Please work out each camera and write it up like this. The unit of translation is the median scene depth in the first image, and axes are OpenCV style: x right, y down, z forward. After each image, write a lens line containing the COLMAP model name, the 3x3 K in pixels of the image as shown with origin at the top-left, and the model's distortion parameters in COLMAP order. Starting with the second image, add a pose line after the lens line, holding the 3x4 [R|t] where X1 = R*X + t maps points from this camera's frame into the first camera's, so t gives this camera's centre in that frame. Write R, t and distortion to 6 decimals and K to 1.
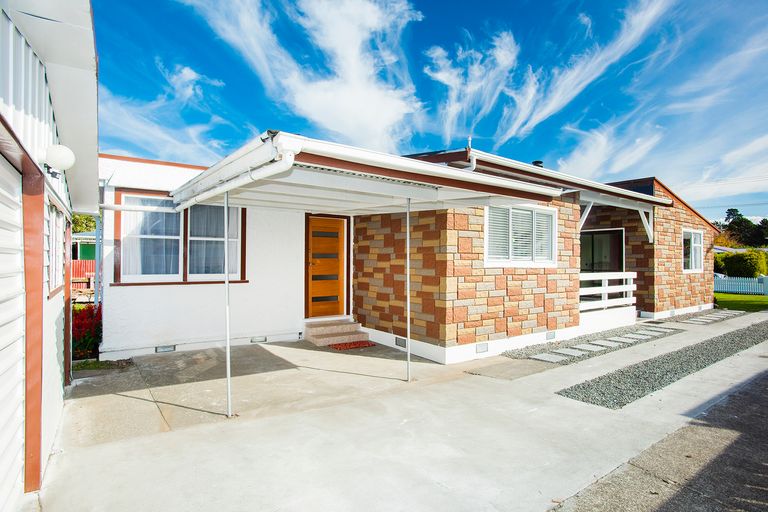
lens RADIAL K [[403.5, 0, 384.0], [0, 403.5, 256.0], [0, 0, 1]] dist [-0.000328, -0.000003]
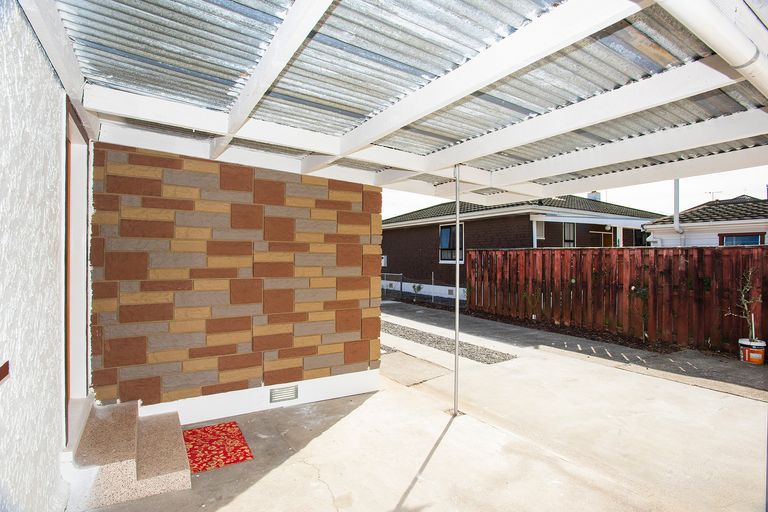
lens RADIAL K [[388.0, 0, 384.0], [0, 388.0, 256.0], [0, 0, 1]] dist [-0.044142, -0.000007]
pose [[0.083842, -0.004654, 0.996468, -0.479521], [-0.014407, 0.999879, 0.005882, 0.008021], [-0.996375, -0.014849, 0.083765, 0.774312]]
